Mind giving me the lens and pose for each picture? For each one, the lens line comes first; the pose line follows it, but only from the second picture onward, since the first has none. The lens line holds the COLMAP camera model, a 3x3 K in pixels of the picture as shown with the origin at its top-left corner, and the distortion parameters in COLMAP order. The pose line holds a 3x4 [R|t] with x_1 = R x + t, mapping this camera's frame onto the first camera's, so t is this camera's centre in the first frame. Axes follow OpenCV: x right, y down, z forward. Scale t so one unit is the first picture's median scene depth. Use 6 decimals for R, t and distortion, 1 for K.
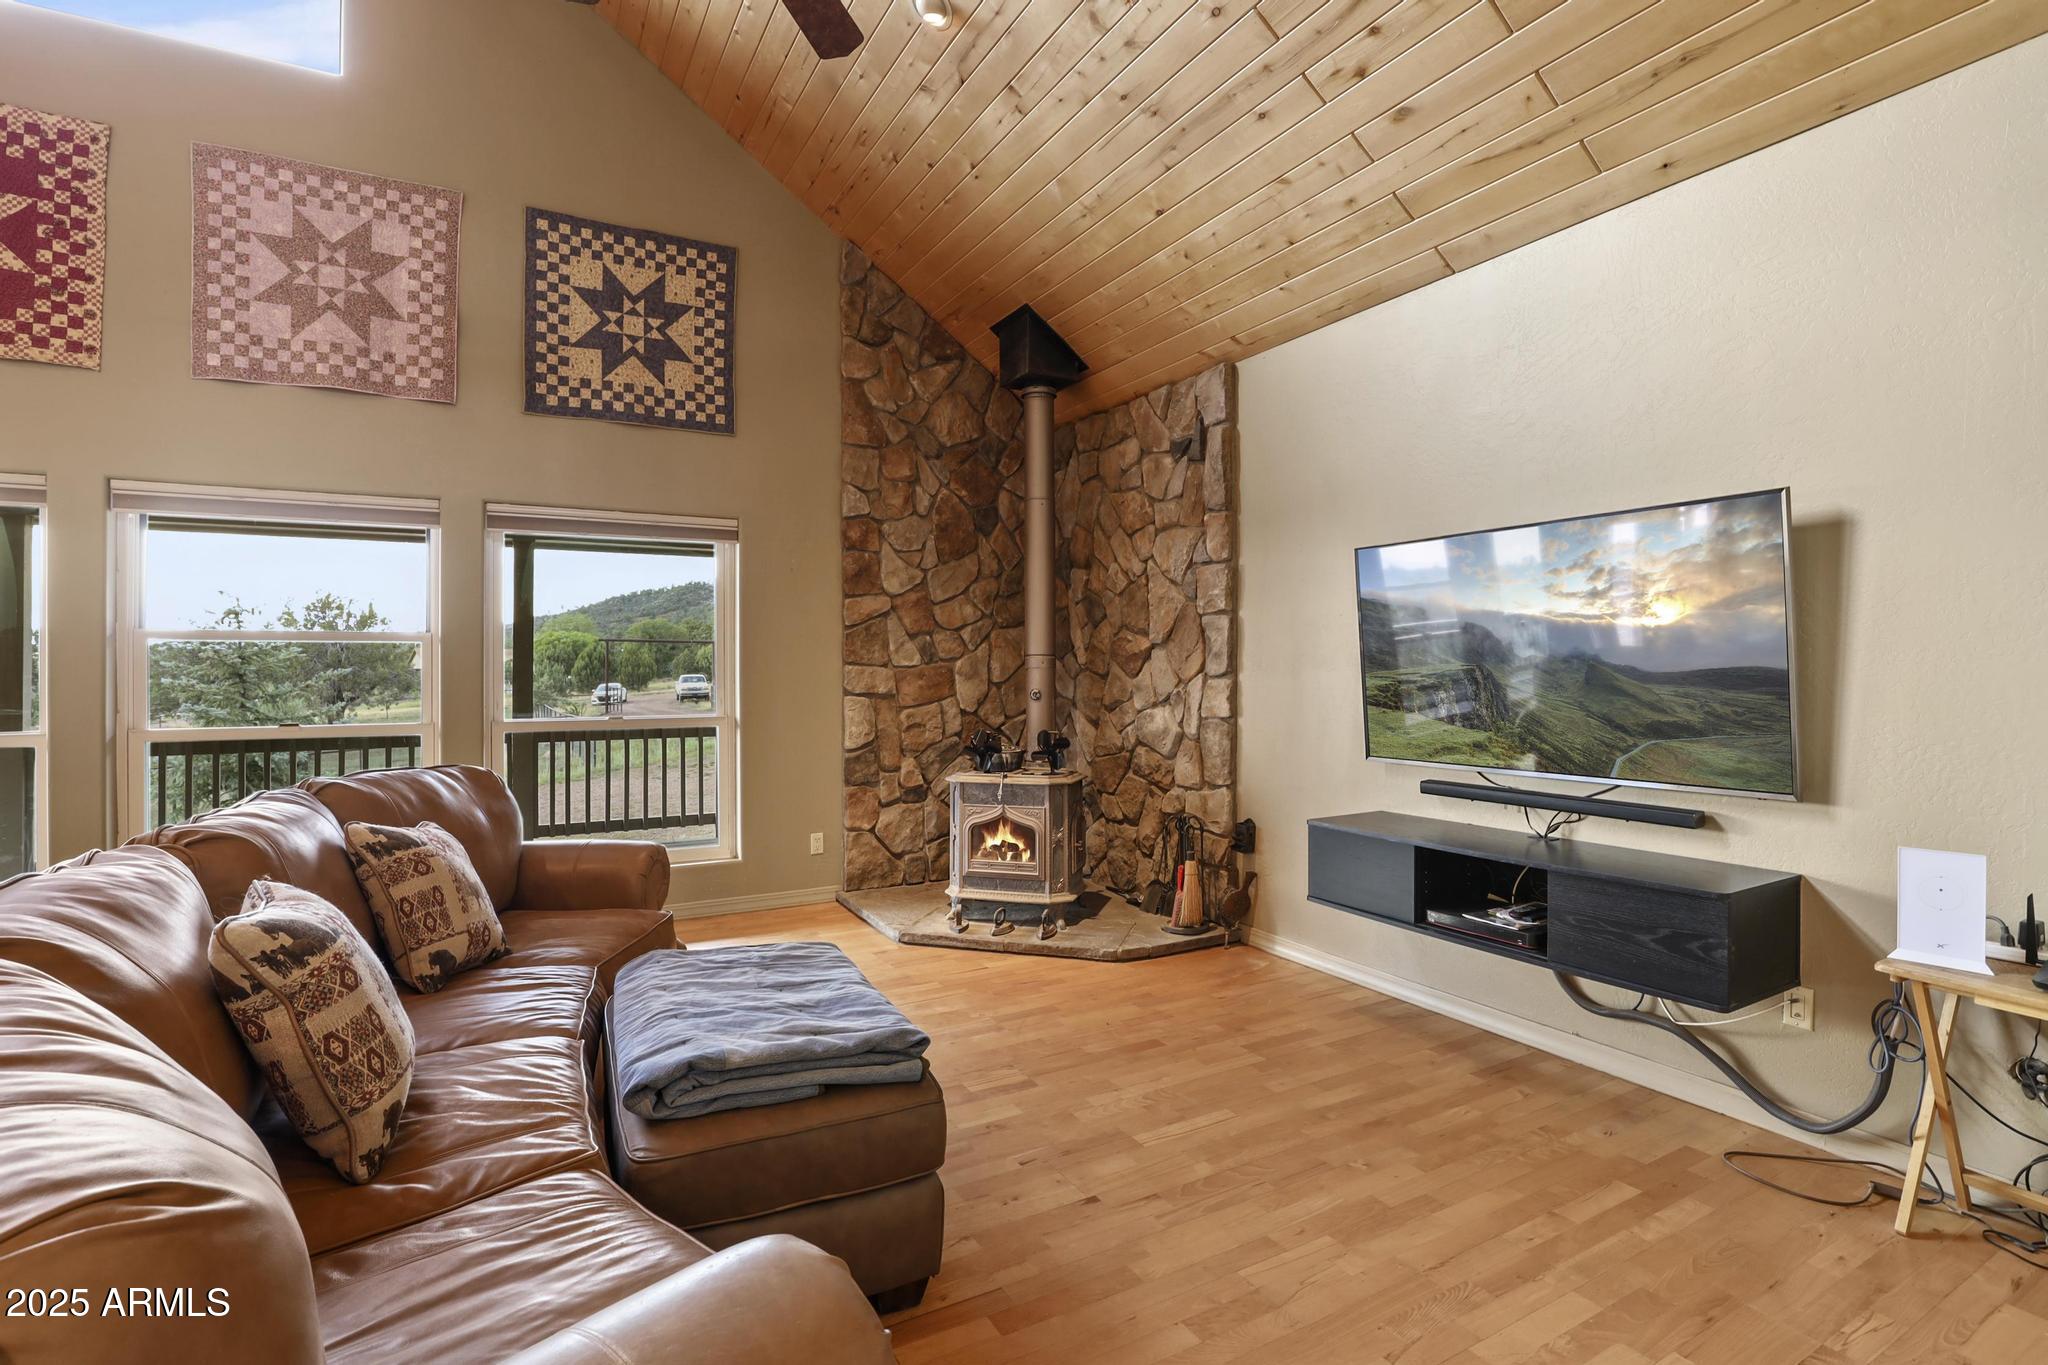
lens RADIAL K [[952.0, 0, 1023.9], [0, 952.0, 659.3], [0, 0, 1]] dist [-0.043832, 0.010280]
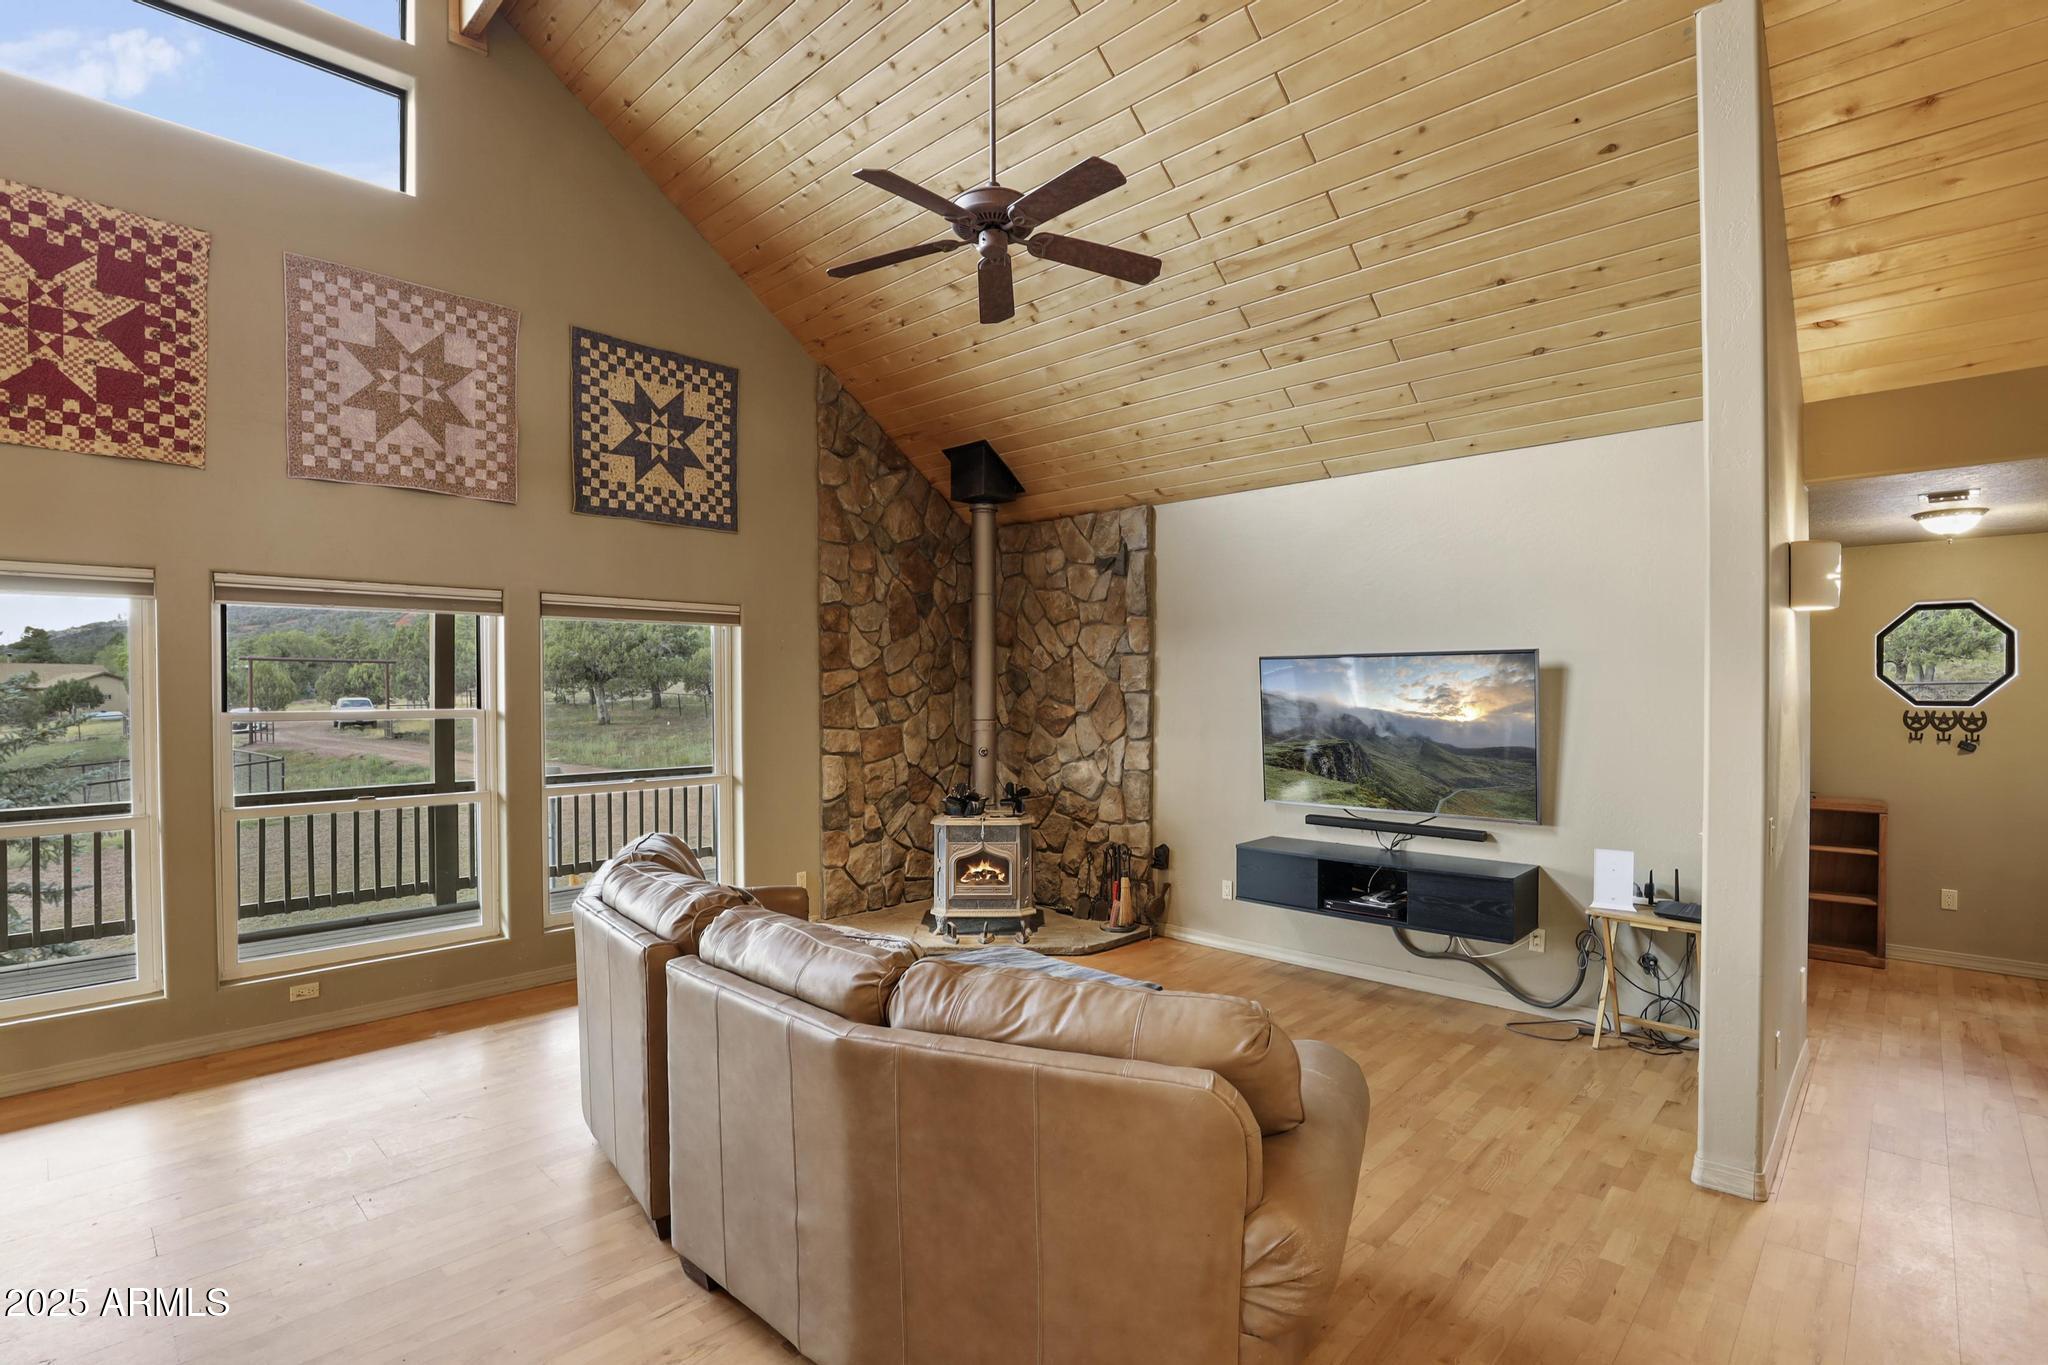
lens RADIAL K [[954.7, 0, 1011.2], [0, 954.7, 690.7], [0, 0, 1]] dist [-0.044144, 0.009110]
pose [[0.956859, 0.001524, 0.290549, -0.356125], [-0.004848, 0.999931, 0.010723, -0.063649], [-0.290512, -0.011669, 0.956800, -0.232860]]
